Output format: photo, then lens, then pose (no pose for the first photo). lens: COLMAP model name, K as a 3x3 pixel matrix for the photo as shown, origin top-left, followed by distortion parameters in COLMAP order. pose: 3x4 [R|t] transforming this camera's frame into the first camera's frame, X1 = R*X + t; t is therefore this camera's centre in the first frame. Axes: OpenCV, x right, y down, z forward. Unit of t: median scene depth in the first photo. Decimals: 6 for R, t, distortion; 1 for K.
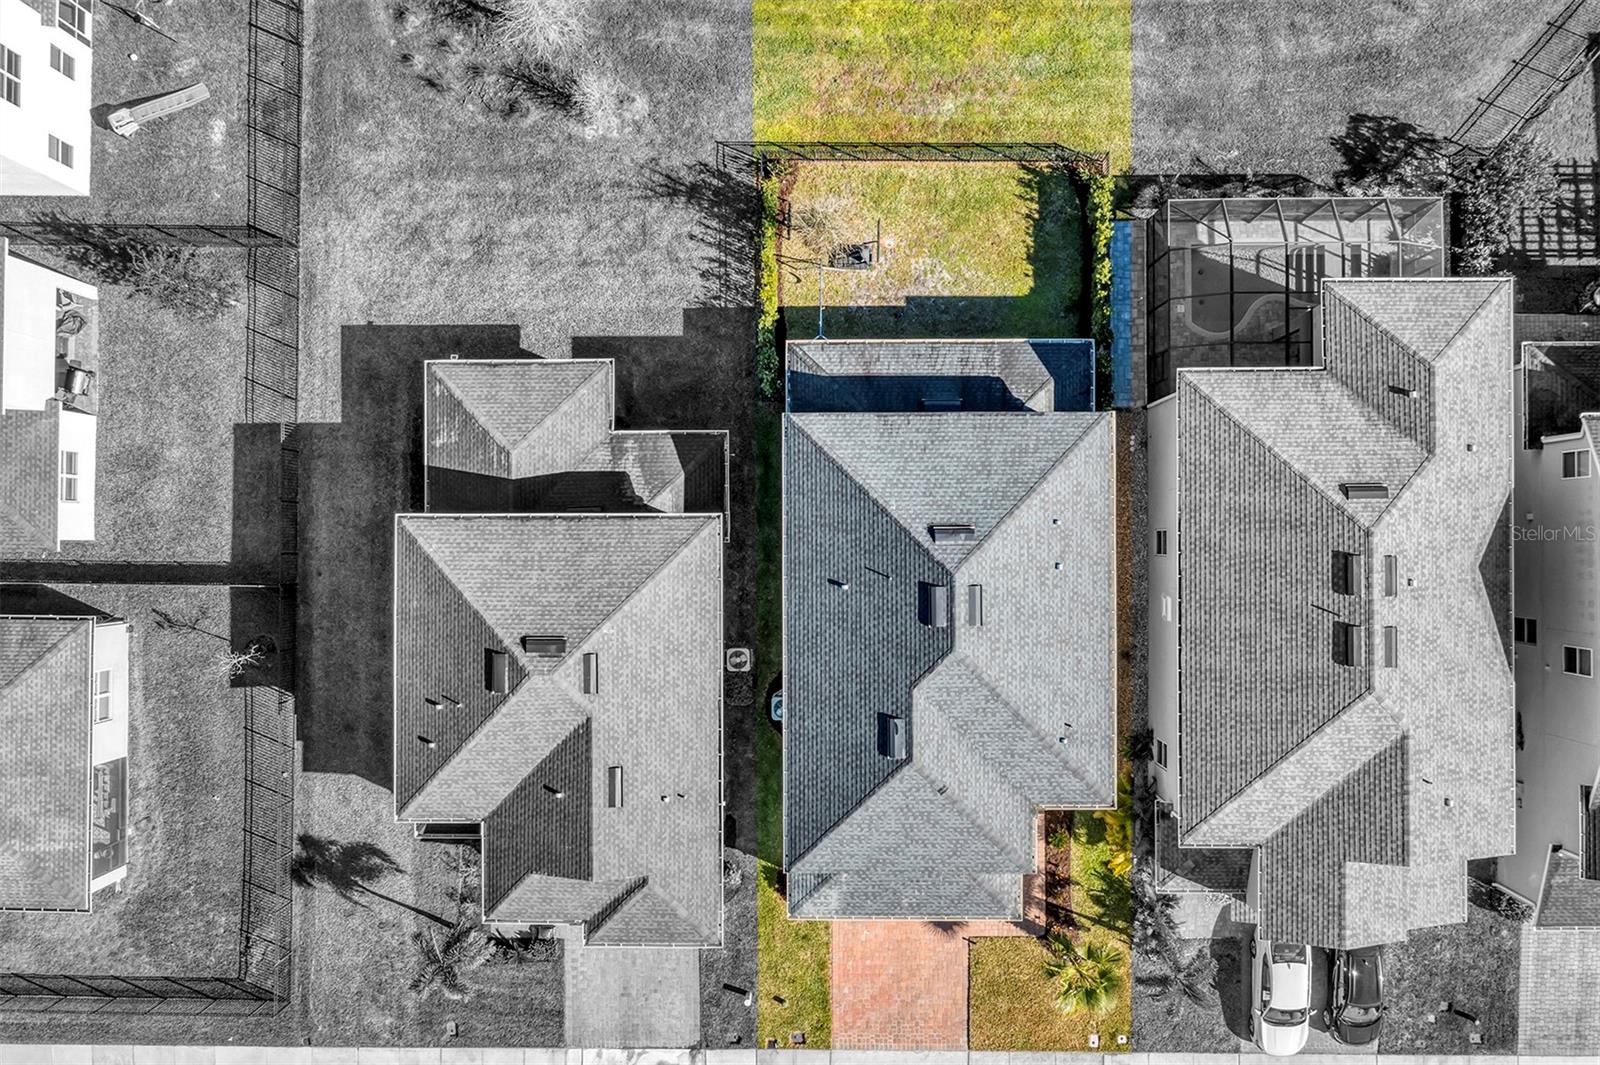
lens RADIAL K [[1270.4, 0, 800.0], [0, 1270.4, 532.5], [0, 0, 1]] dist [-0.009778, 0.011293]
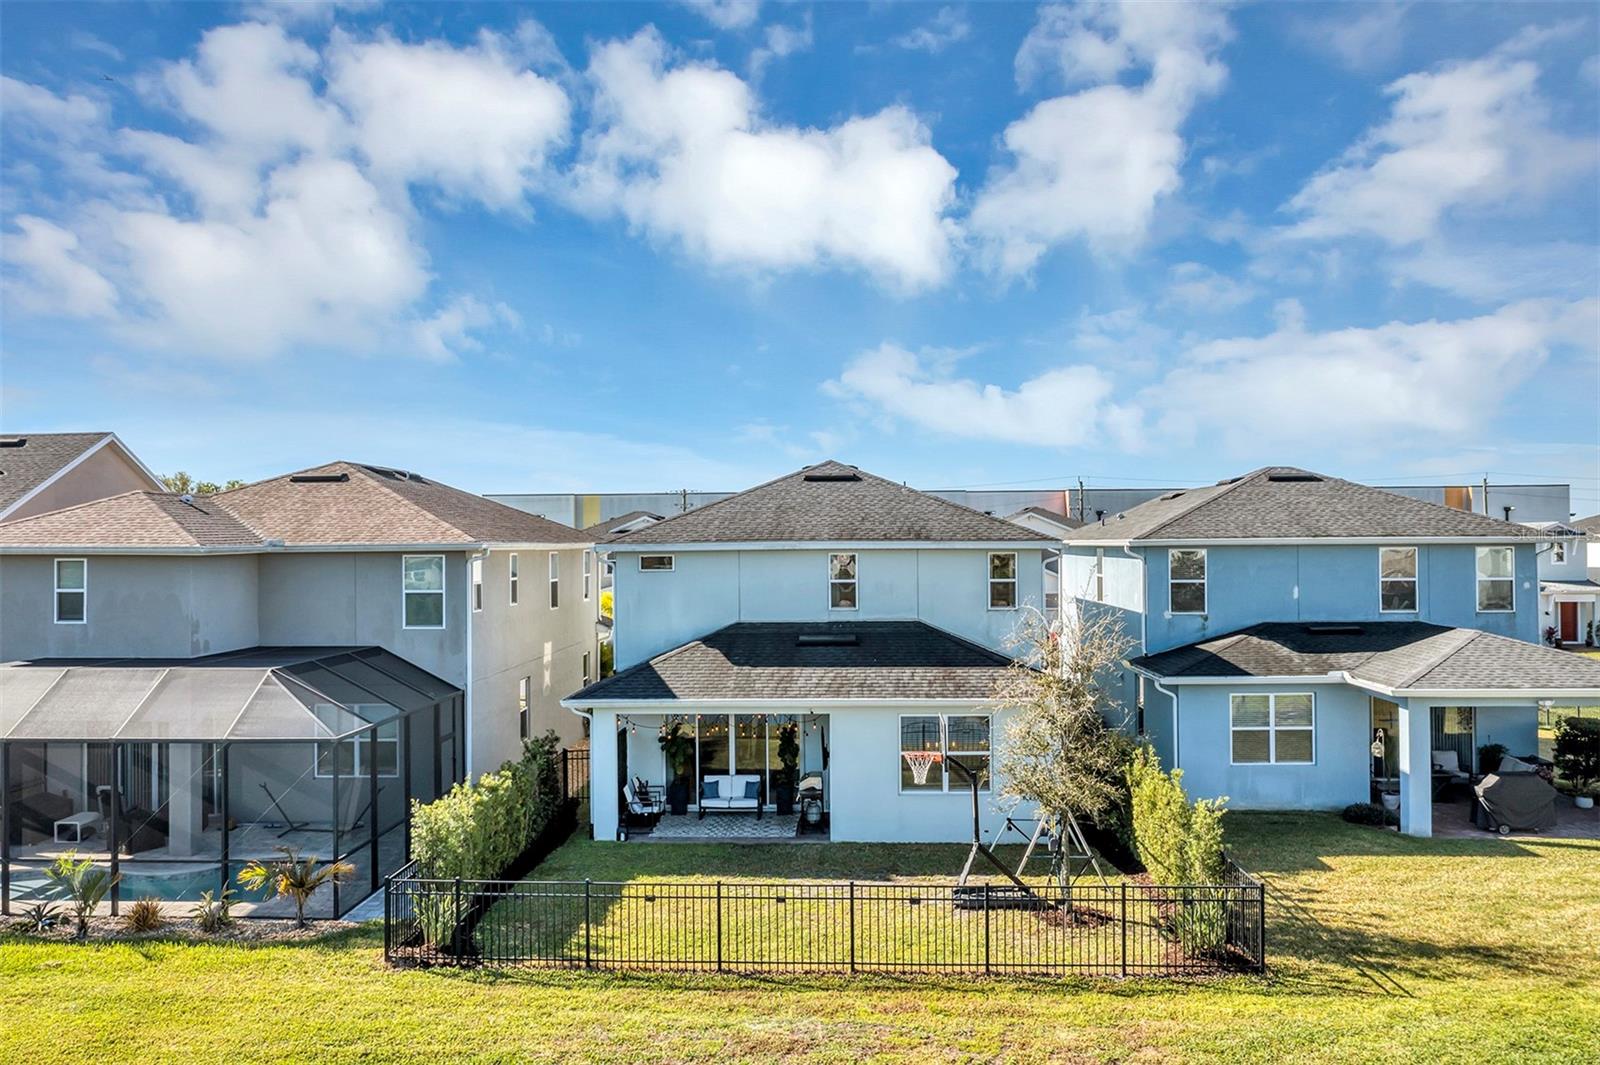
lens RADIAL K [[1270.4, 0, 800.0], [0, 1270.4, 532.5], [0, 0, 1]] dist [-0.009778, 0.011293]
pose [[-0.998476, 0.035563, 0.042193, 0.089181], [0.042908, 0.019566, 0.998887, -0.682391], [0.034698, 0.999176, -0.021062, 0.879052]]
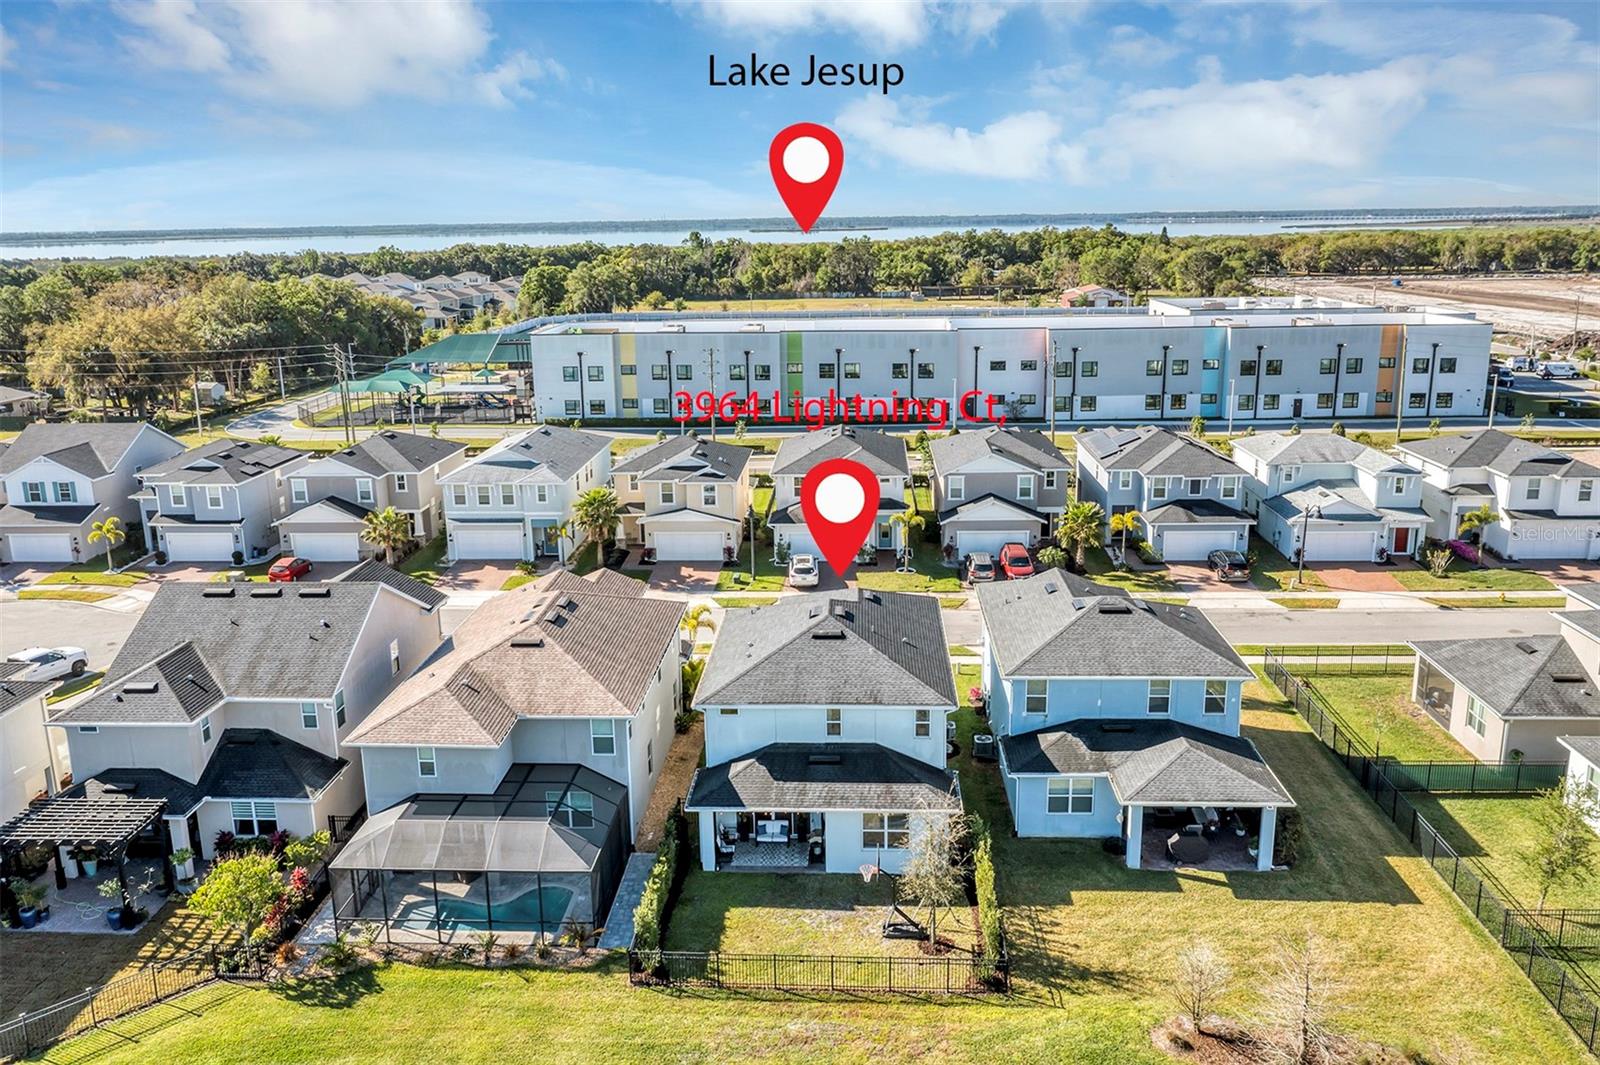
lens RADIAL K [[1270.4, 0, 800.0], [0, 1270.4, 532.5], [0, 0, 1]] dist [-0.009778, 0.011293]
pose [[-0.997663, 0.030069, 0.061349, 0.052091], [0.052804, -0.230447, 0.971651, -1.096369], [0.043354, 0.972620, 0.228321, 0.482246]]
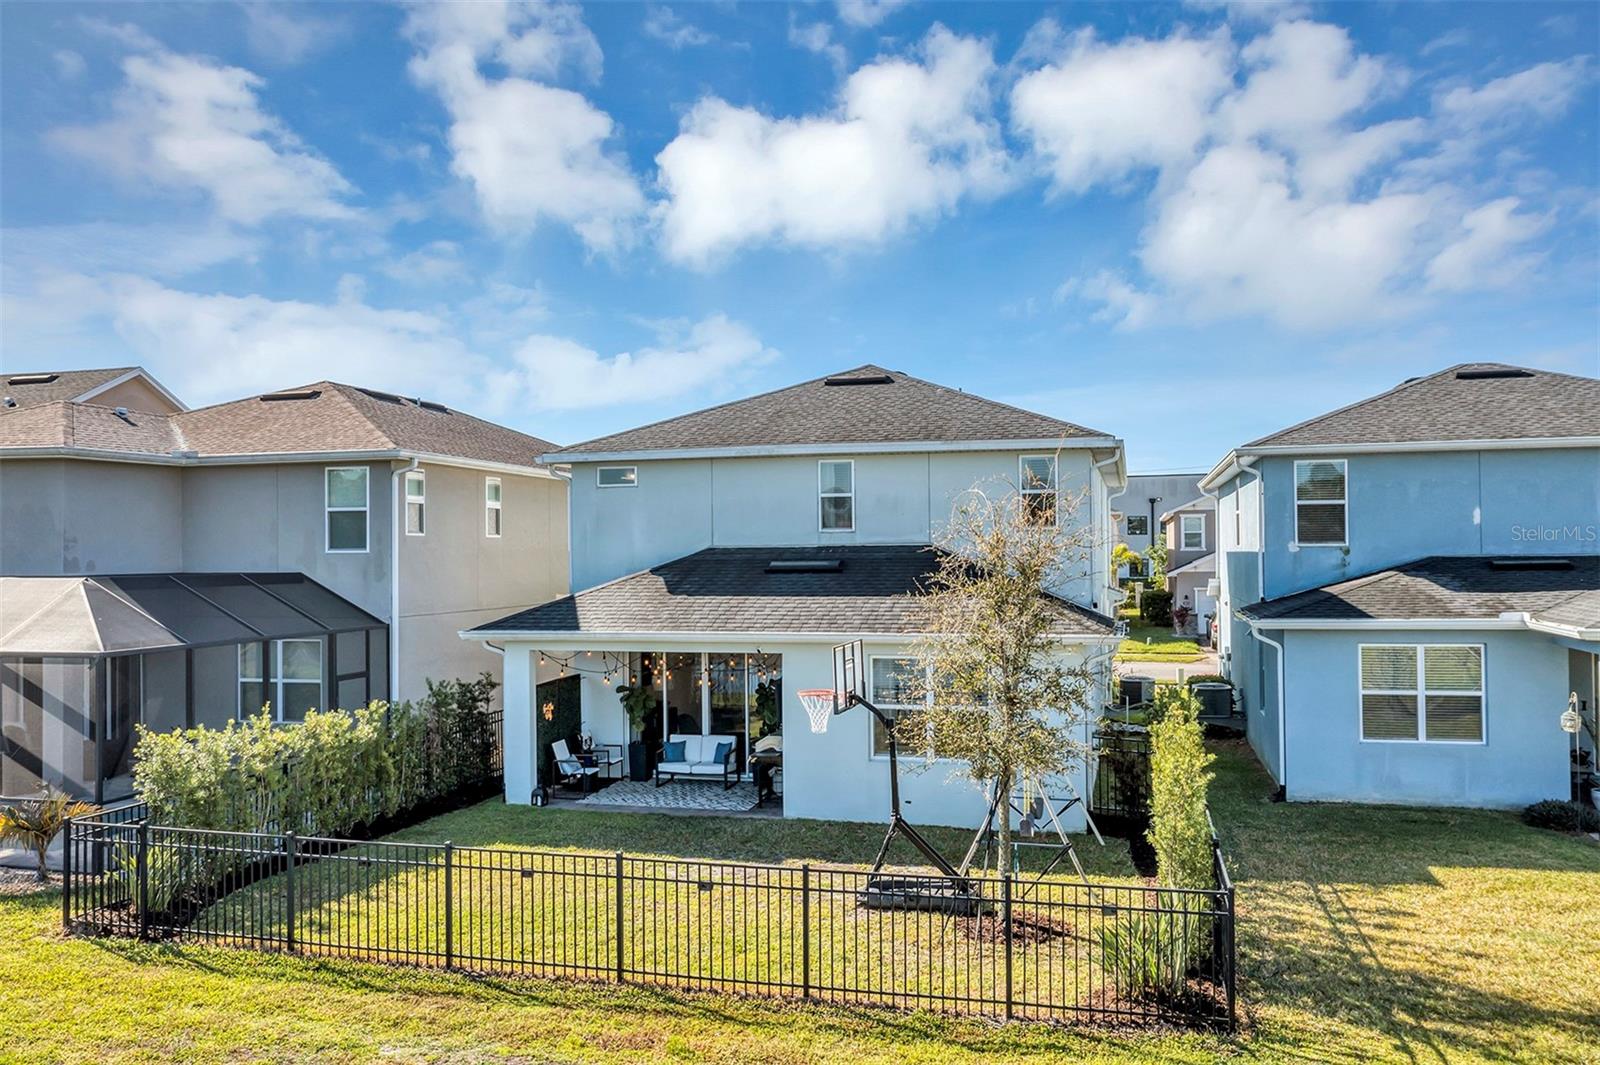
lens RADIAL K [[1270.4, 0, 800.0], [0, 1270.4, 532.5], [0, 0, 1]] dist [-0.009778, 0.011293]
pose [[-0.965660, 0.040590, 0.256619, -0.015228], [0.257742, 0.025311, 0.965882, -0.544463], [0.032710, 0.998855, -0.034903, 0.920783]]
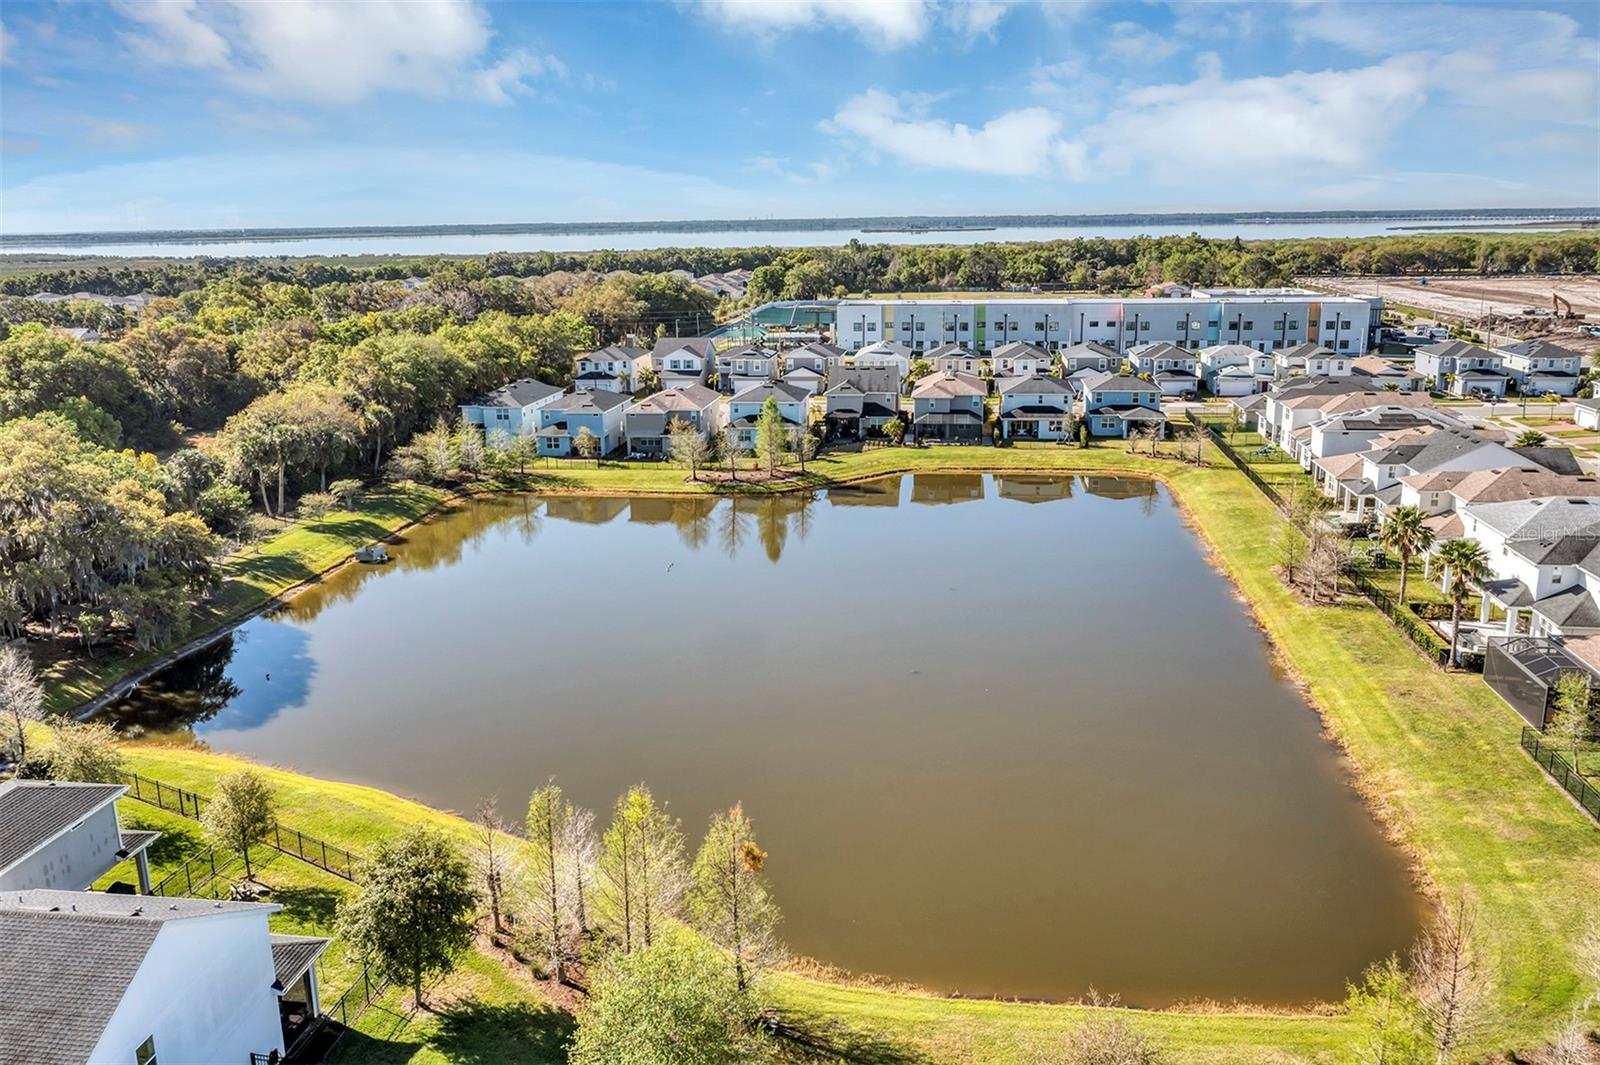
lens RADIAL K [[1270.4, 0, 800.0], [0, 1270.4, 532.5], [0, 0, 1]] dist [-0.009778, 0.011293]
pose [[-0.990430, 0.010281, 0.137634, 0.292554], [0.131620, -0.229725, 0.964315, -3.996456], [0.041532, 0.973201, 0.226173, 0.379281]]
